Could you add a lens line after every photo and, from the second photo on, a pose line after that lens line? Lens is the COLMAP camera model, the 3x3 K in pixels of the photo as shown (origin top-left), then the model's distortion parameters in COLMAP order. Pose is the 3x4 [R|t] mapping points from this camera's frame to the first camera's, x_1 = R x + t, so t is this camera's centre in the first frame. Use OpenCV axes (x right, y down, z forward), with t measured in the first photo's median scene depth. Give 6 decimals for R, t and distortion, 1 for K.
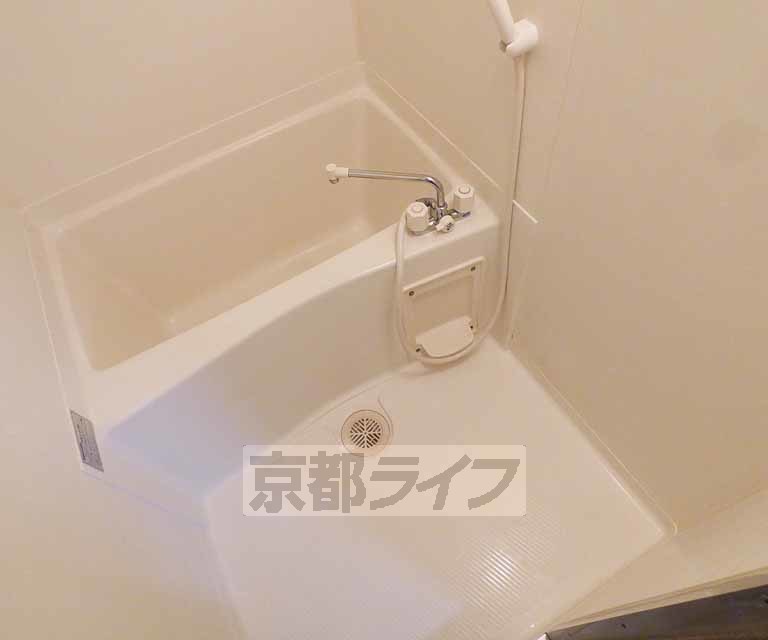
lens RADIAL K [[561.4, 0, 384.0], [0, 561.4, 320.0], [0, 0, 1]] dist [0.005788, 0.000688]
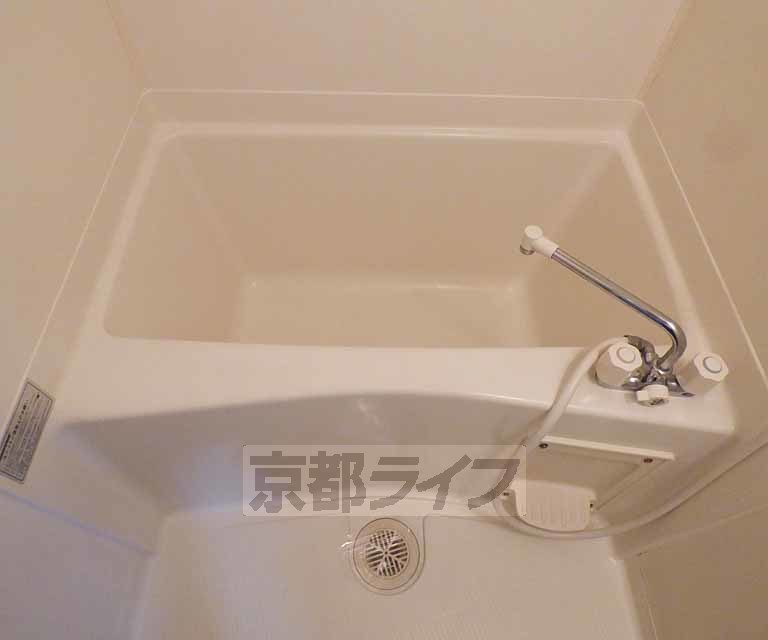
lens RADIAL K [[561.4, 0, 384.0], [0, 561.4, 320.0], [0, 0, 1]] dist [0.005788, 0.000688]
pose [[0.866273, 0.481255, -0.134031, -0.105579], [-0.478124, 0.876454, 0.056794, -0.135327], [0.144804, 0.014884, 0.989348, 0.332089]]
